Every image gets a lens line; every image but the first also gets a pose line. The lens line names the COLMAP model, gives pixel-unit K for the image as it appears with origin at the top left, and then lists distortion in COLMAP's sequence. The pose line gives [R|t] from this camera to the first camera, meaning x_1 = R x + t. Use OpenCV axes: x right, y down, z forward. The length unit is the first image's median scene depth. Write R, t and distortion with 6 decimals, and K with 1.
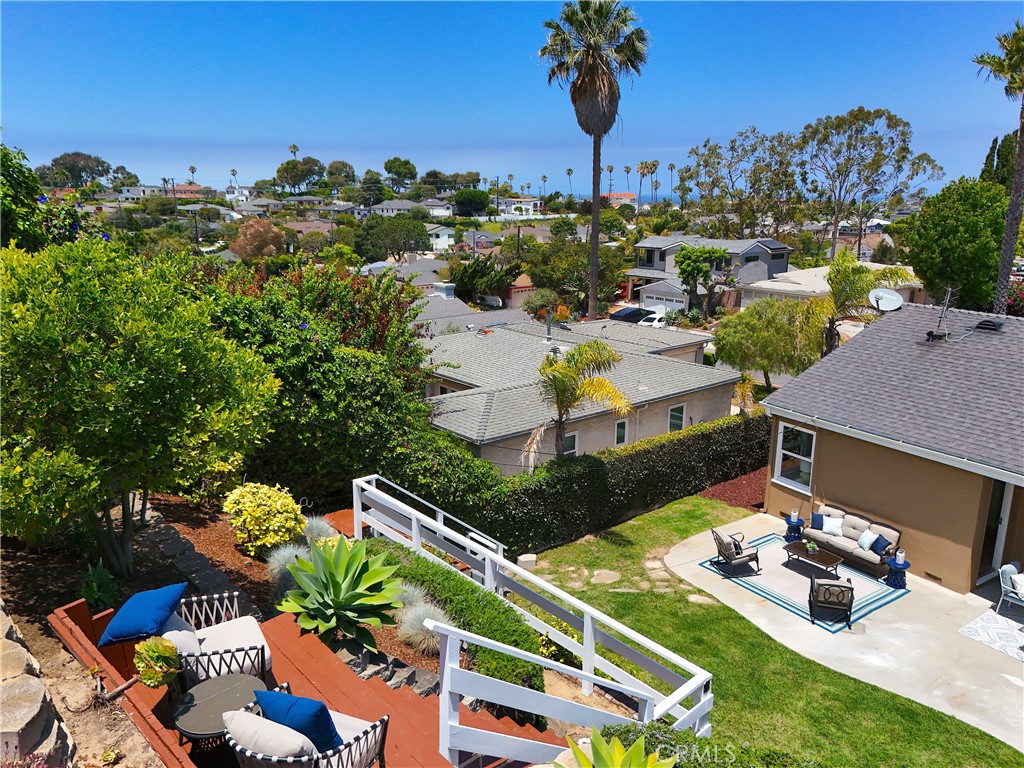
lens RADIAL K [[755.0, 0, 517.7], [0, 755.0, 385.5], [0, 0, 1]] dist [0.080337, -0.082783]
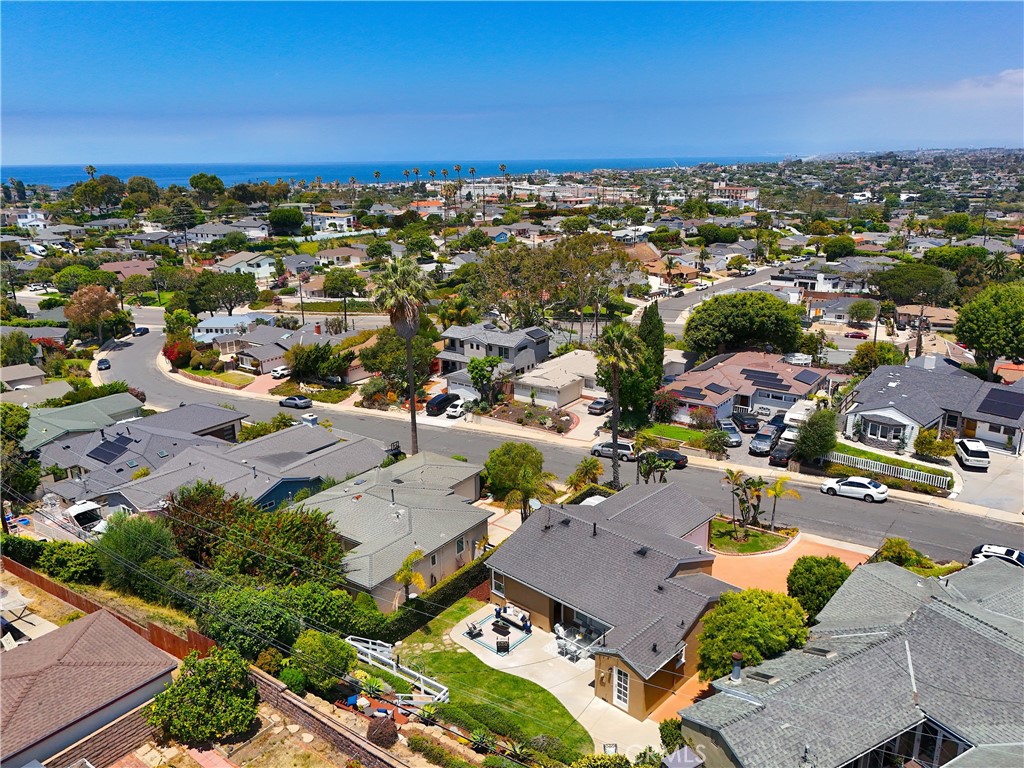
lens RADIAL K [[755.0, 0, 517.7], [0, 755.0, 385.5], [0, 0, 1]] dist [0.080337, -0.082783]
pose [[0.970693, -0.084893, 0.224828, -0.023800], [0.074978, 0.995813, 0.052294, -0.175767], [-0.228326, -0.033904, 0.972994, -0.374624]]
